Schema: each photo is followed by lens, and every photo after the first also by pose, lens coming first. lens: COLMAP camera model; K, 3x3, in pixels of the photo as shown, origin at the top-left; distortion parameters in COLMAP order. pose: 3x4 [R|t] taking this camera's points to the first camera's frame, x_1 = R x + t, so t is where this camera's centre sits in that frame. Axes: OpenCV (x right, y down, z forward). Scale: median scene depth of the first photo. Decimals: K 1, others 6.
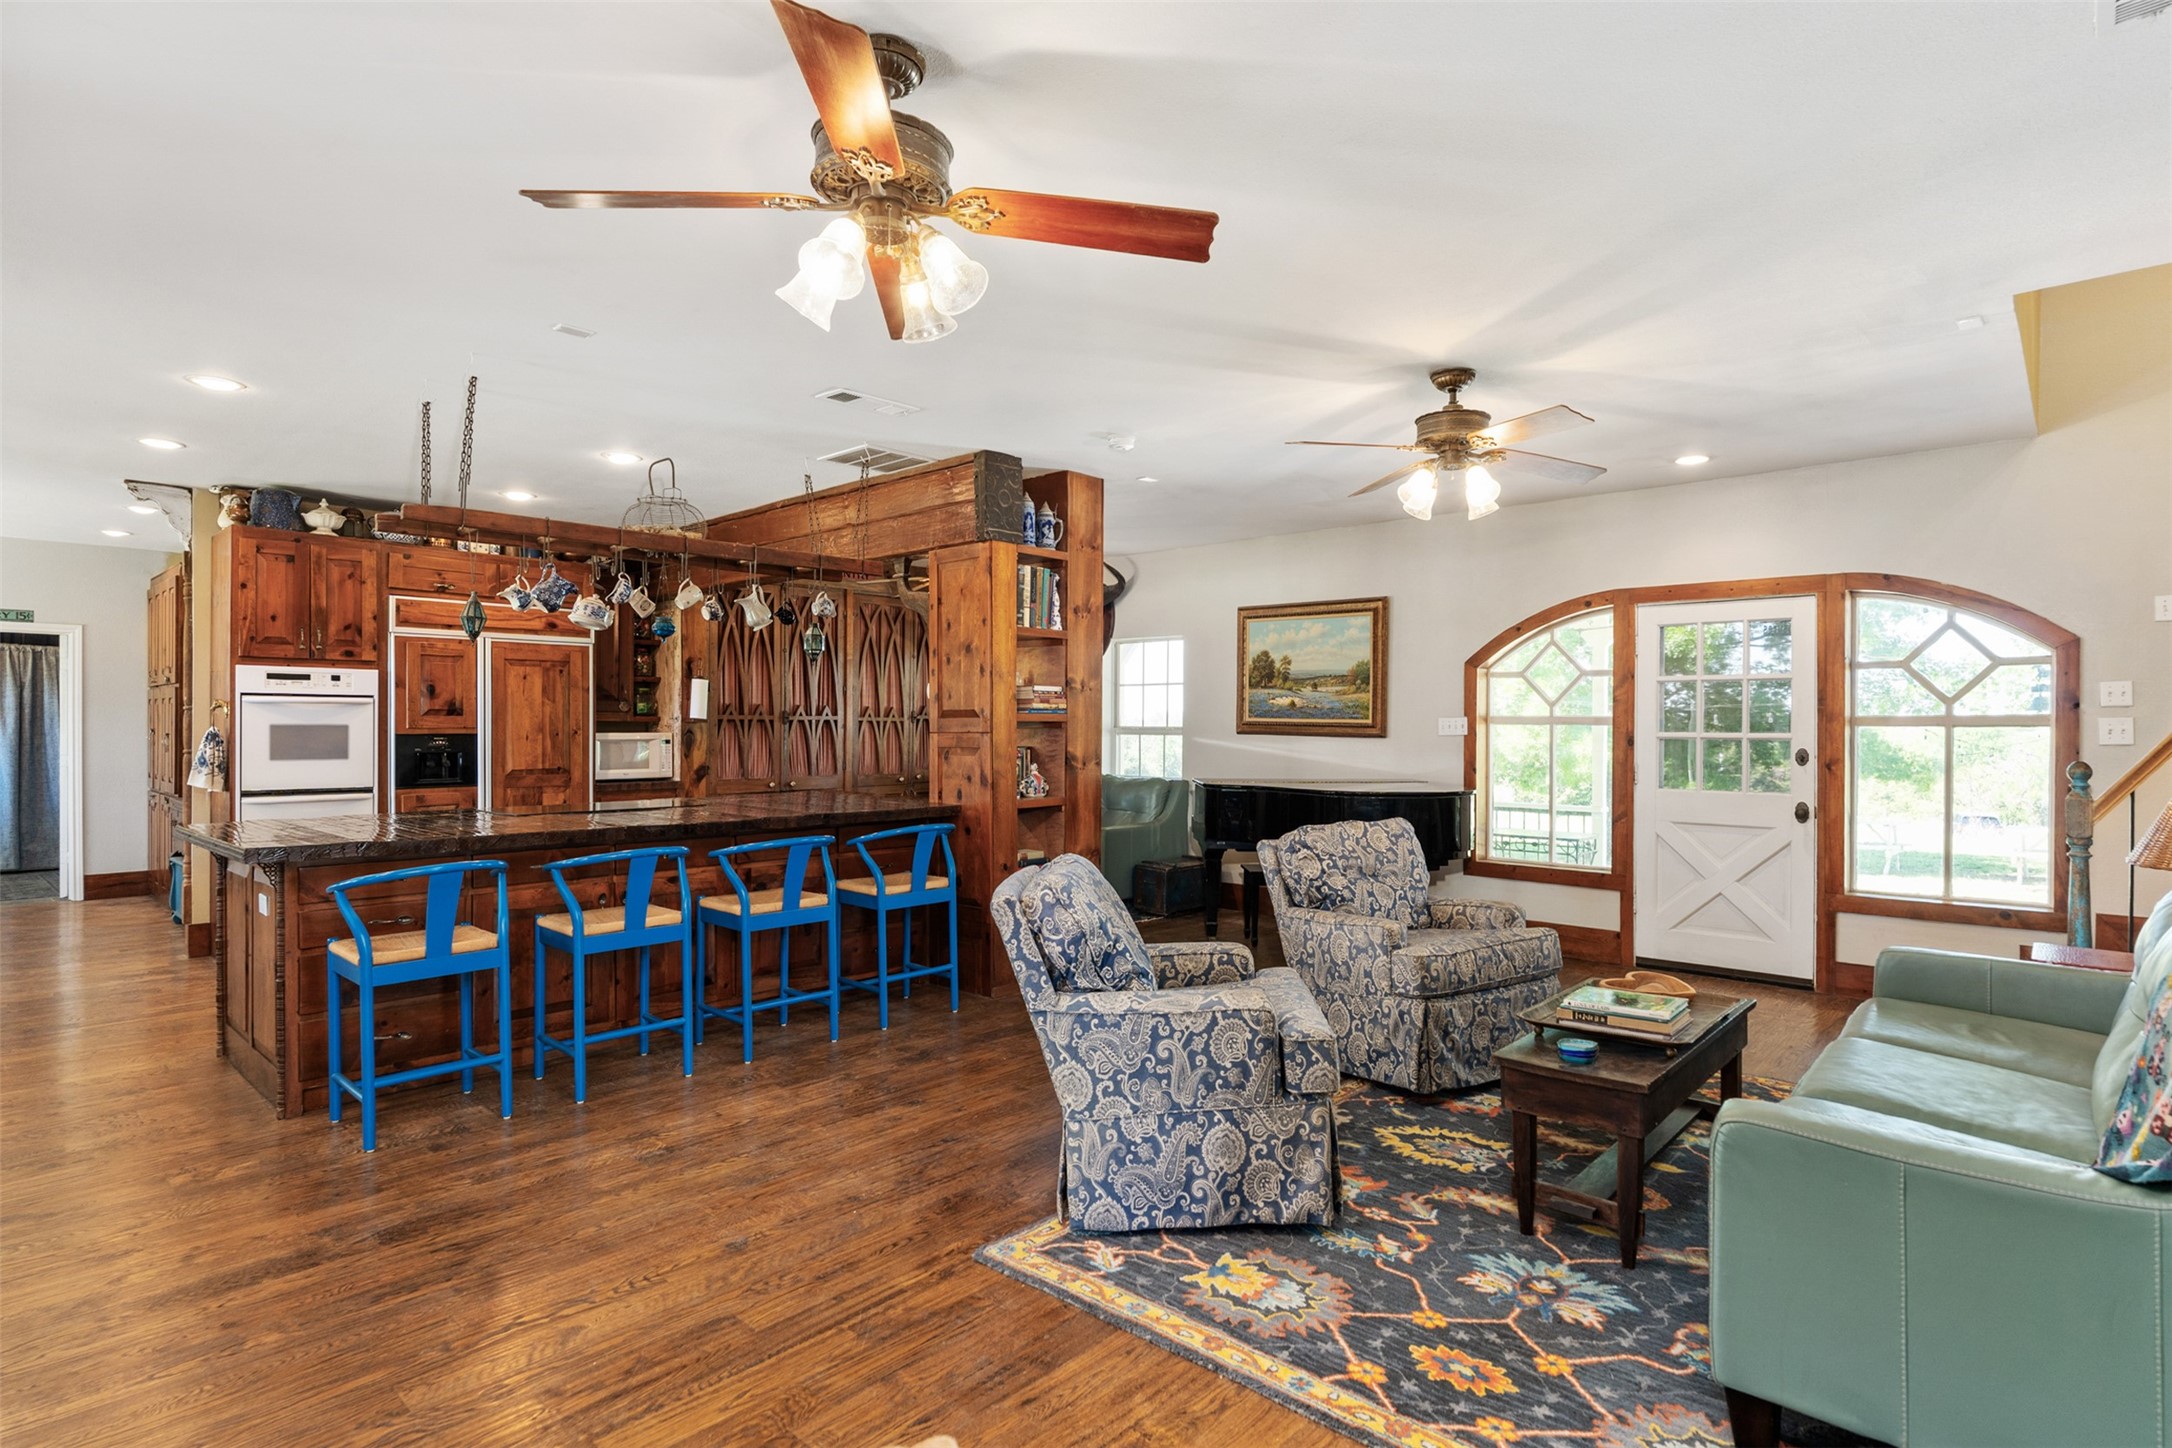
lens RADIAL K [[1082.8, 0, 1022.0], [0, 1082.8, 726.4], [0, 0, 1]] dist [0.007352, -0.000455]
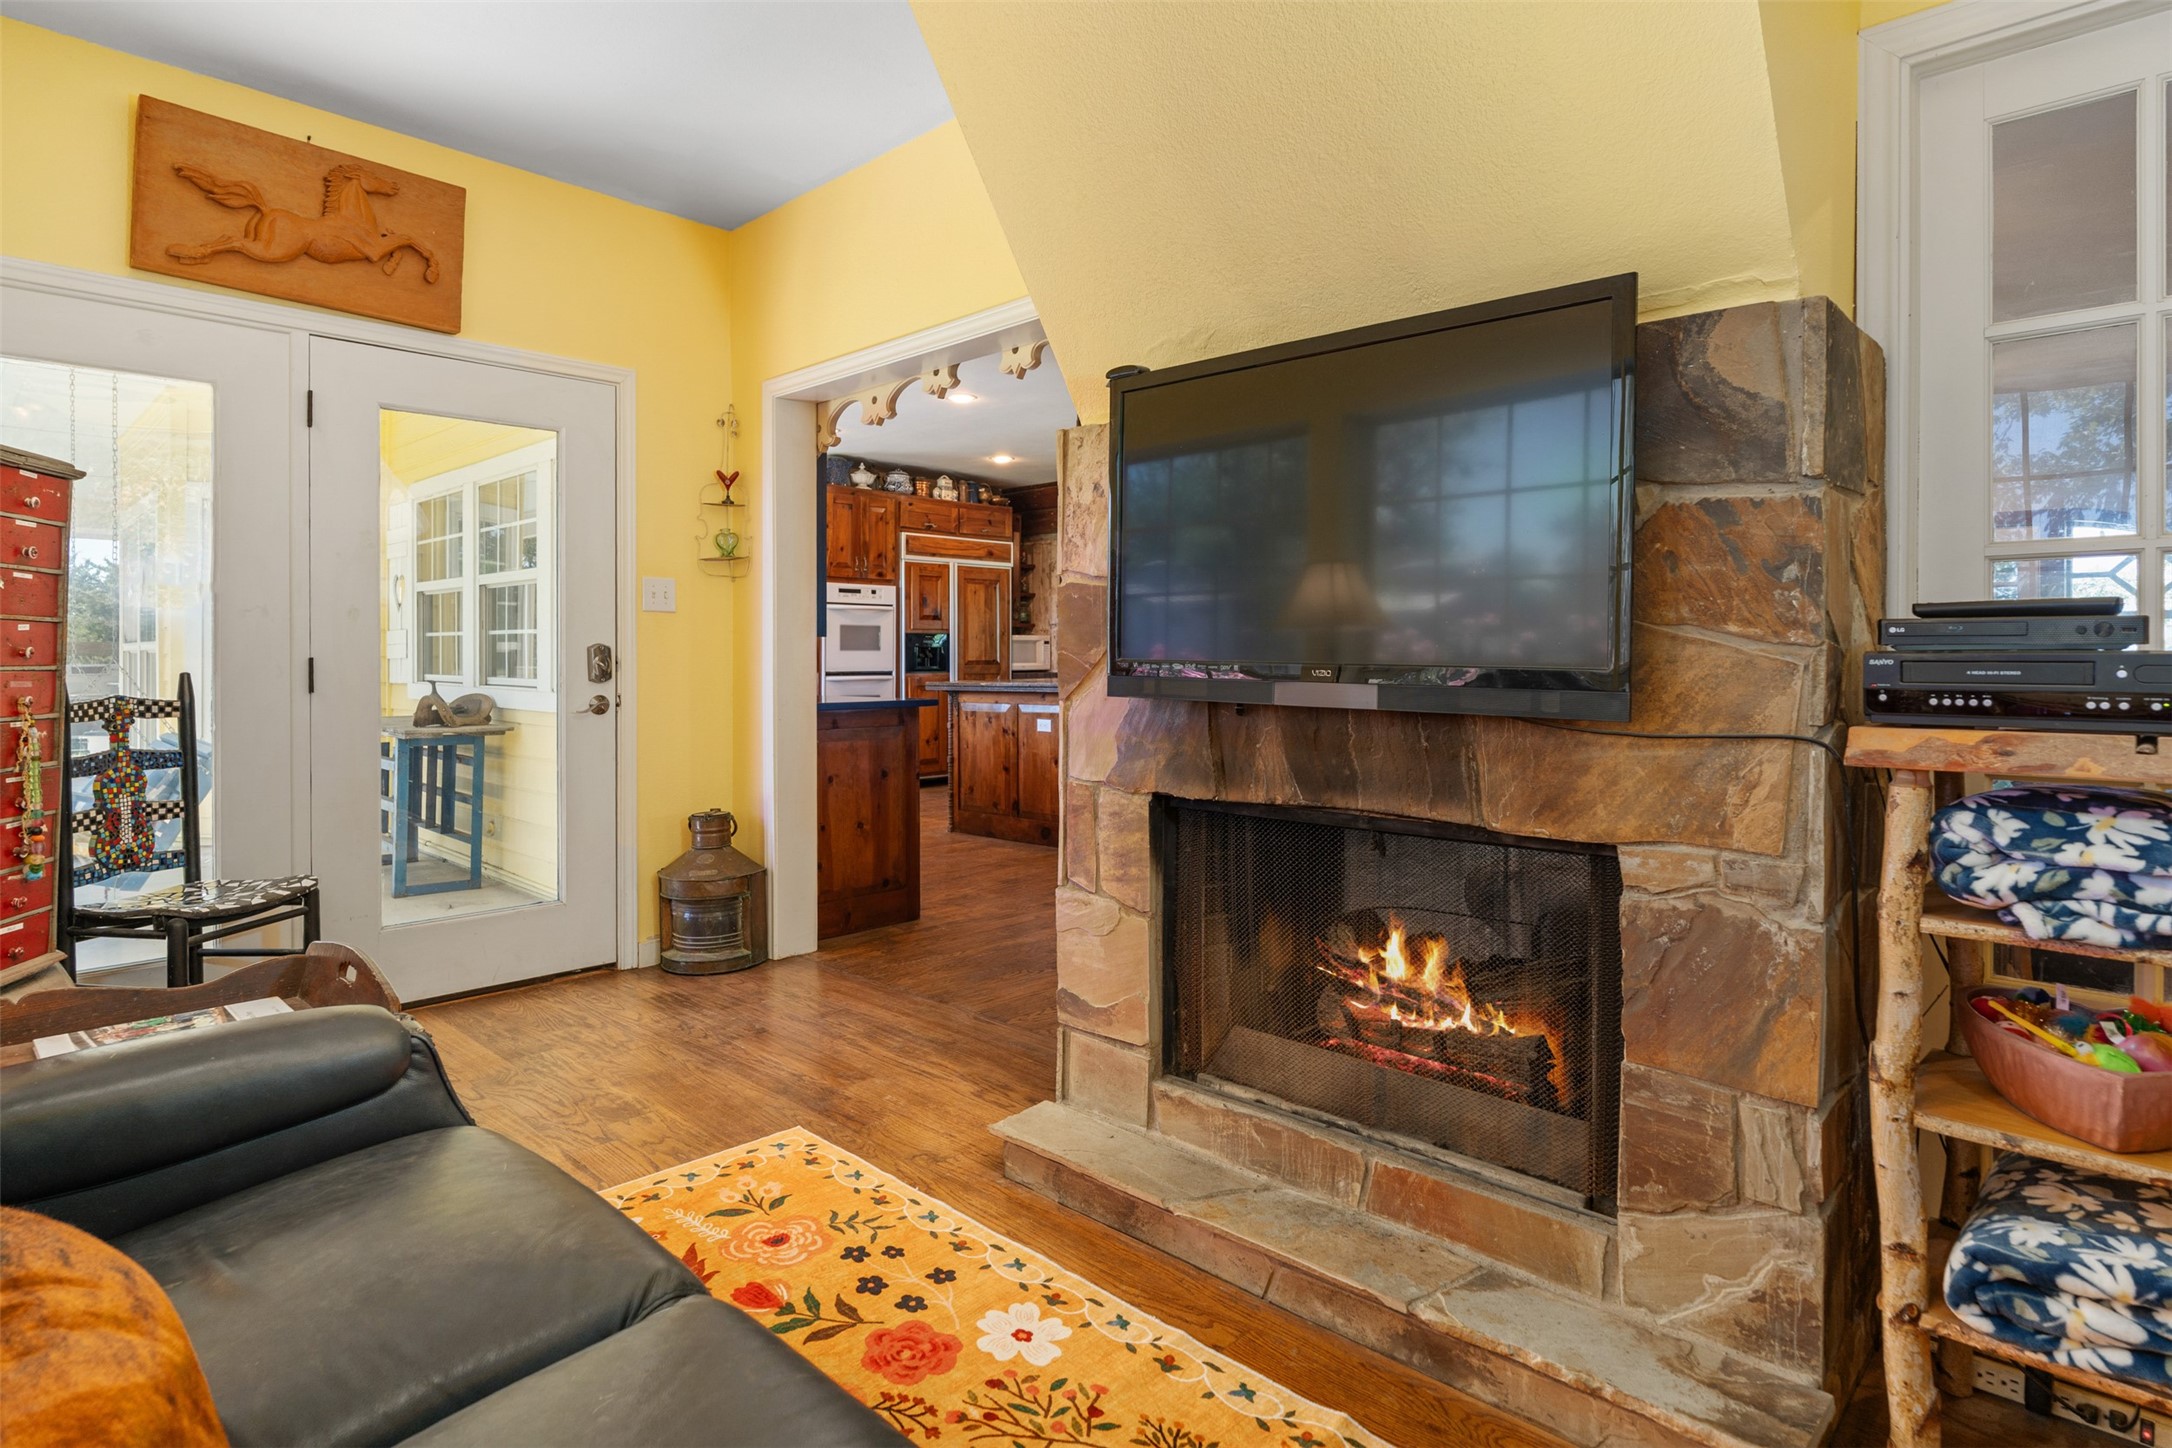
lens RADIAL K [[1147.9, 0, 1032.6], [0, 1147.9, 653.0], [0, 0, 1]] dist [0.001973, -0.004470]
pose [[0.999820, 0.000424, -0.018991, -0.385128], [-0.000435, 1.000000, -0.000612, 0.032949], [0.018991, 0.000621, 0.999819, -0.447290]]
